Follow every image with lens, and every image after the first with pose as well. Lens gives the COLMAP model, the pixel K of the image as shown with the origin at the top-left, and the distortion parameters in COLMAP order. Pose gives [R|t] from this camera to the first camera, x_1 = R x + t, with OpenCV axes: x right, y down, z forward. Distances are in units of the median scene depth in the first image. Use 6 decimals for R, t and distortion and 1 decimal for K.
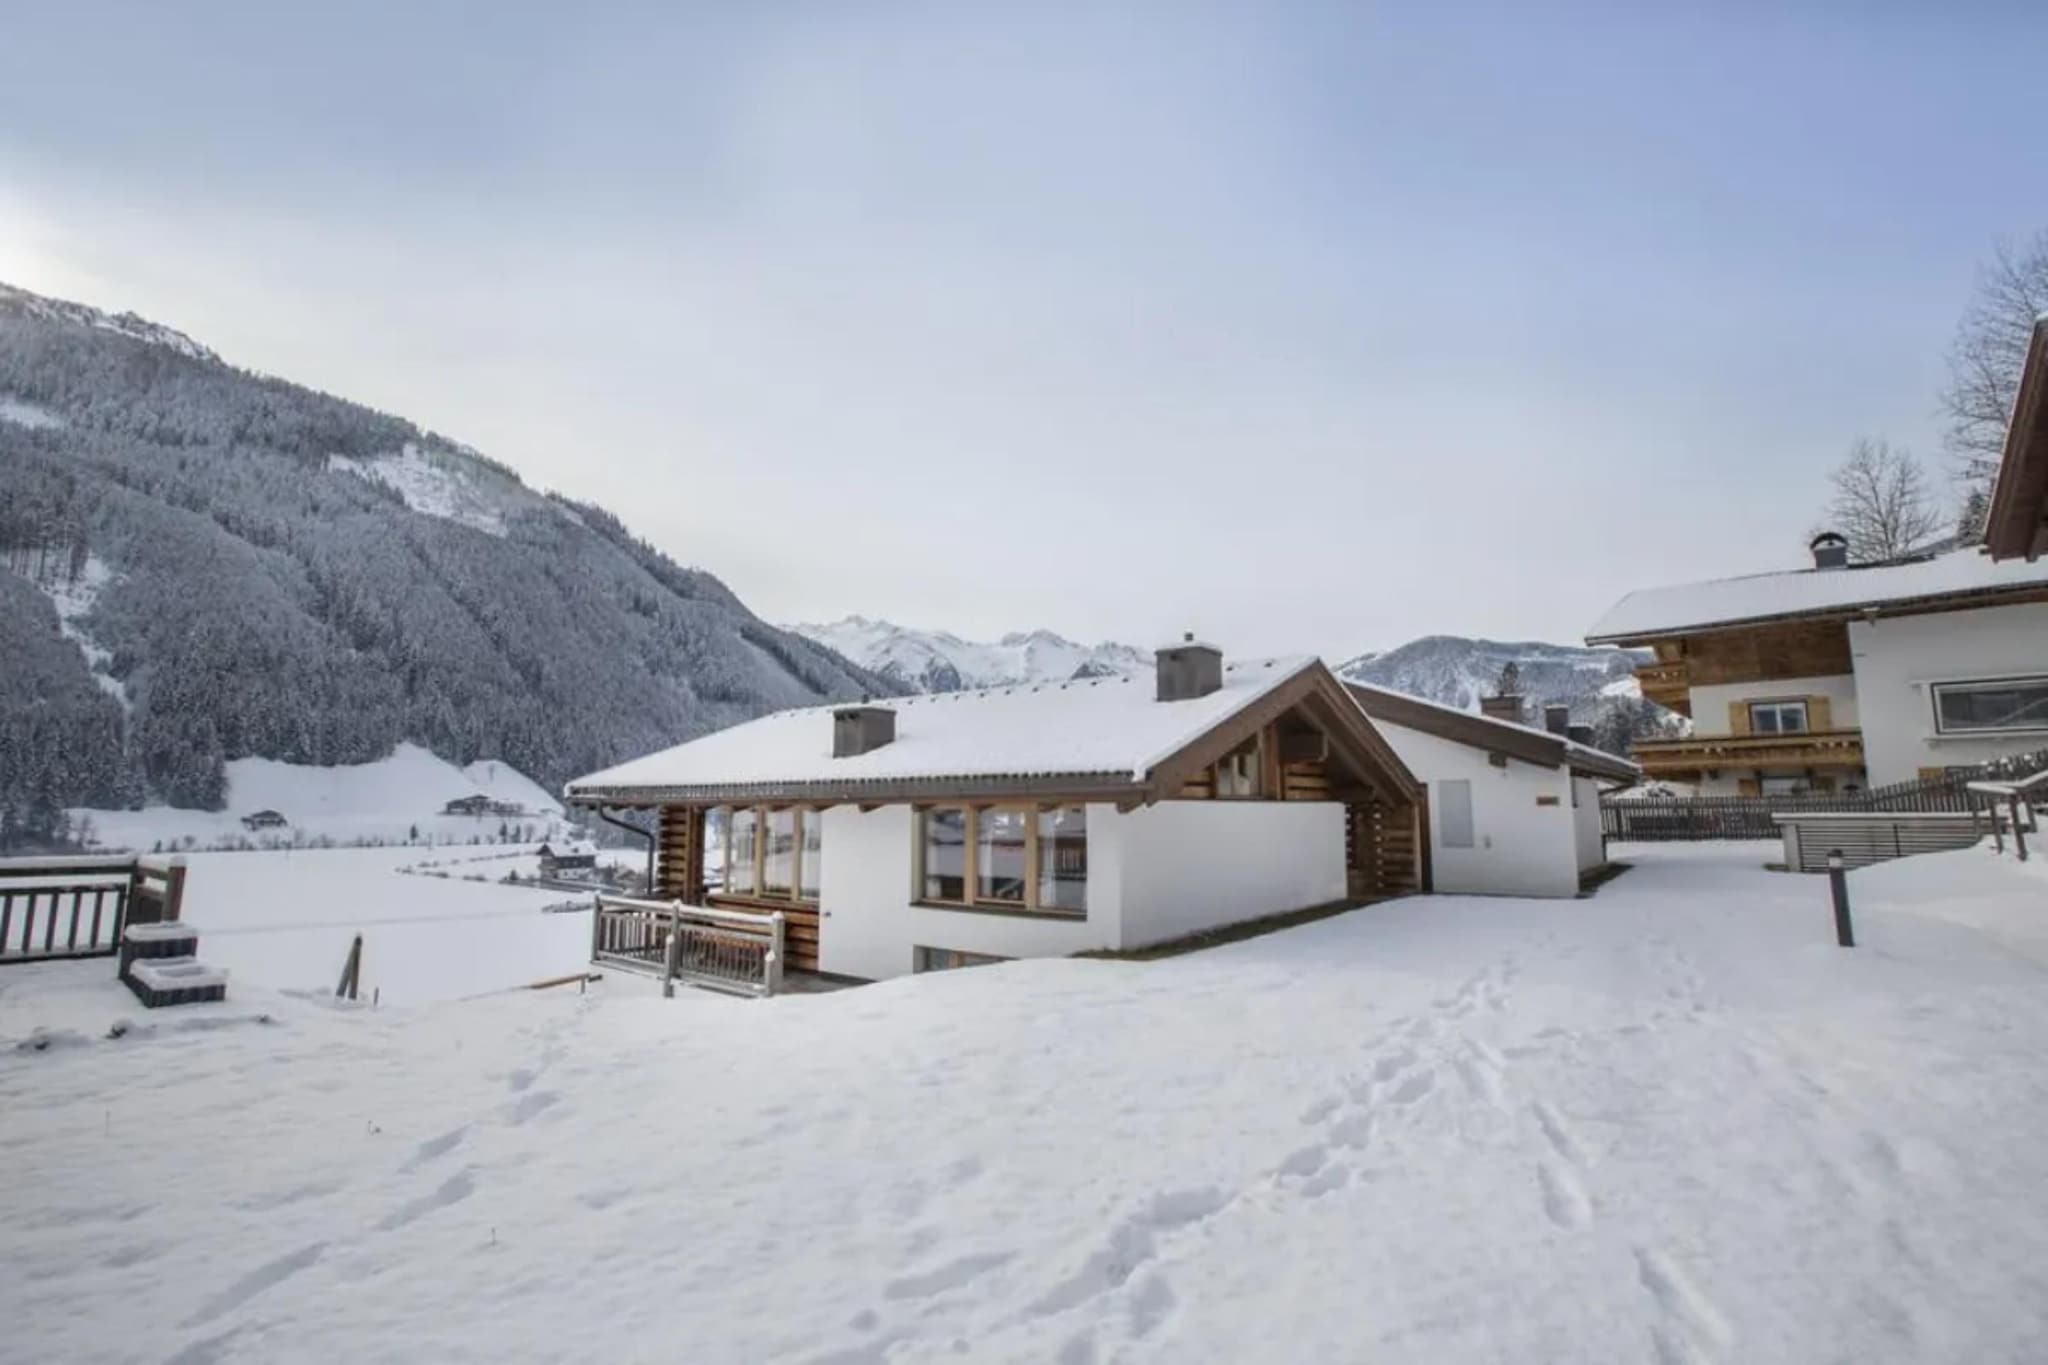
lens RADIAL K [[937.0, 0, 1024.9], [0, 937.0, 676.0], [0, 0, 1]] dist [-0.062485, 0.029180]
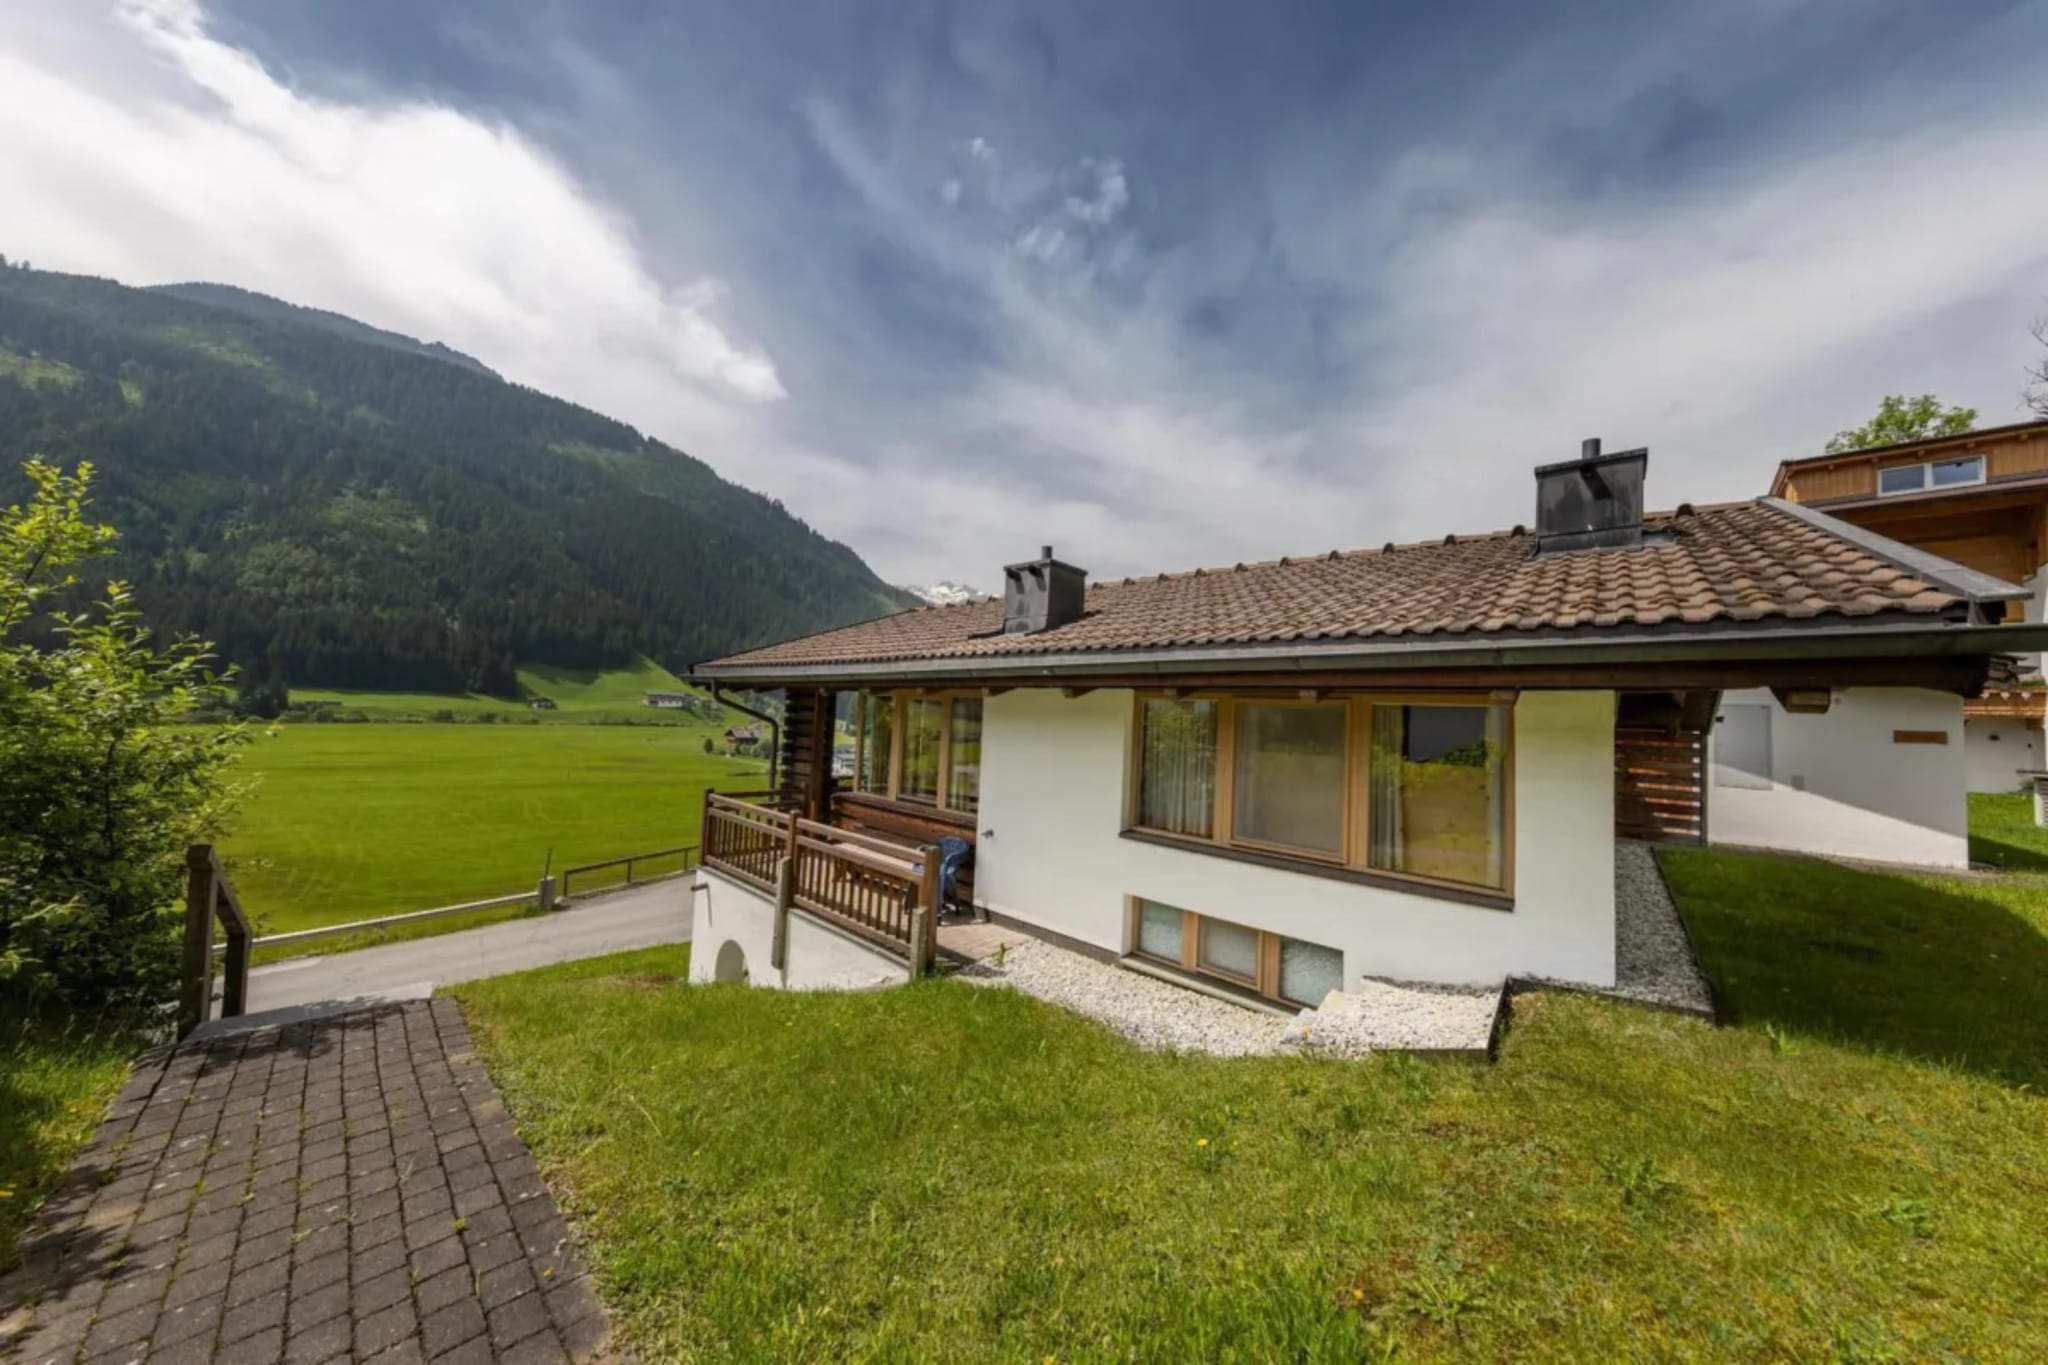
lens RADIAL K [[643.4, 0, 1023.8], [0, 643.4, 677.7], [0, 0, 1]] dist [0.001018, 0.000047]
pose [[0.997516, 0.045172, -0.054041, -0.130072], [-0.040875, 0.996105, 0.078131, 0.069949], [0.057360, -0.075728, 0.995477, 0.393782]]
